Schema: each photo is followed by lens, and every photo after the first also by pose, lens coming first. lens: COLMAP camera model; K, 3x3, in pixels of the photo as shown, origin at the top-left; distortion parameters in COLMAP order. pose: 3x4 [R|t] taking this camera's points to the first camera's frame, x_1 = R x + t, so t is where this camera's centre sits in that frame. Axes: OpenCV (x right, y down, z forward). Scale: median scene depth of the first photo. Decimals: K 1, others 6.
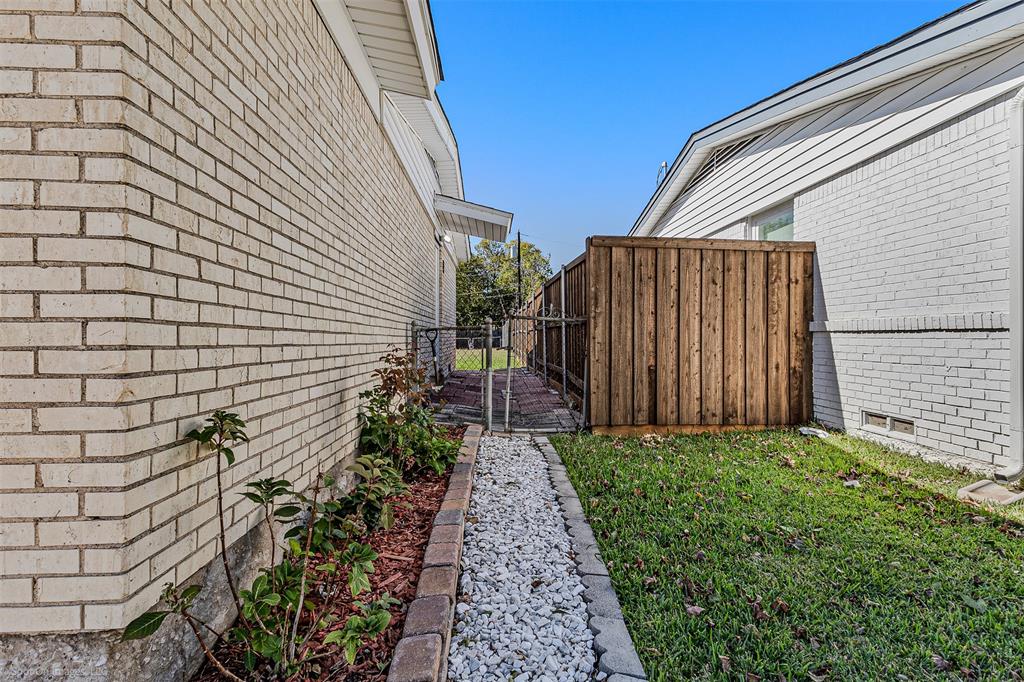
lens RADIAL K [[487.3, 0, 506.7], [0, 487.3, 340.8], [0, 0, 1]] dist [0.003093, 0.000110]
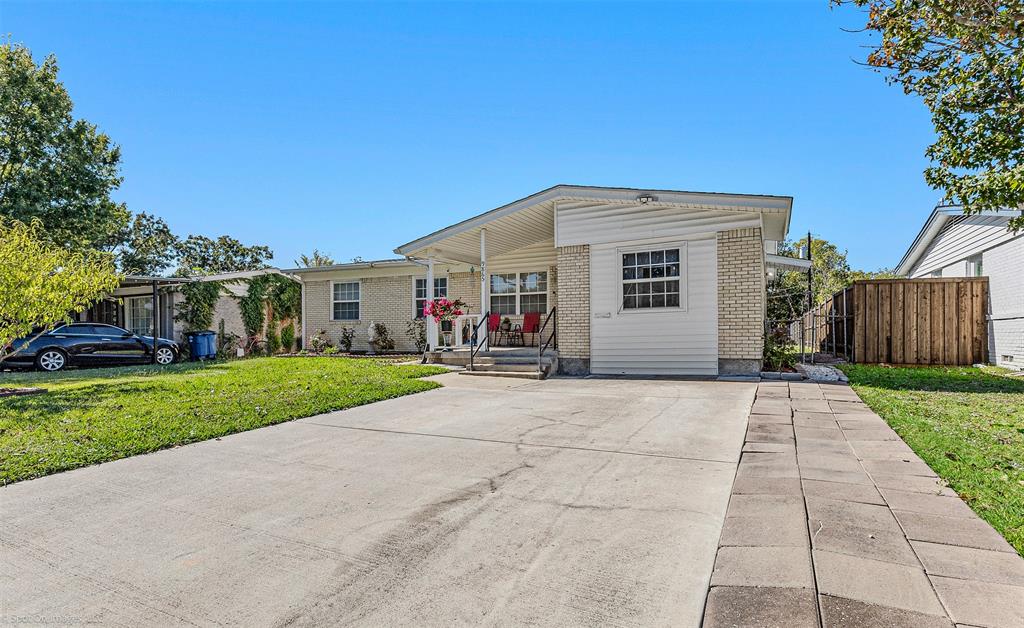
lens RADIAL K [[534.2, 0, 499.6], [0, 534.2, 337.9], [0, 0, 1]] dist [0.024779, 0.001411]
pose [[0.882193, 0.001050, -0.470886, -0.104352], [-0.006366, 0.999933, -0.009697, 0.092100], [0.470844, 0.011552, 0.882141, -1.993827]]
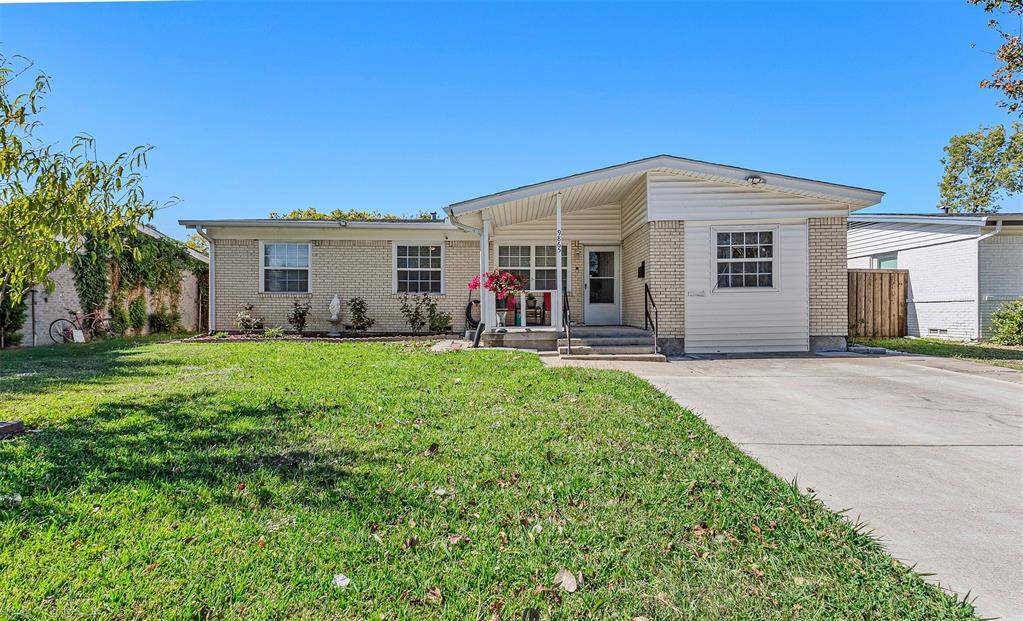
lens RADIAL K [[499.3, 0, 506.5], [0, 499.3, 312.7], [0, 0, 1]] dist [0.033246, -0.000759]
pose [[0.999710, 0.002533, -0.023938, -1.543328], [-0.002809, 0.999930, -0.011494, 0.076893], [0.023908, 0.011558, 0.999647, -1.896403]]
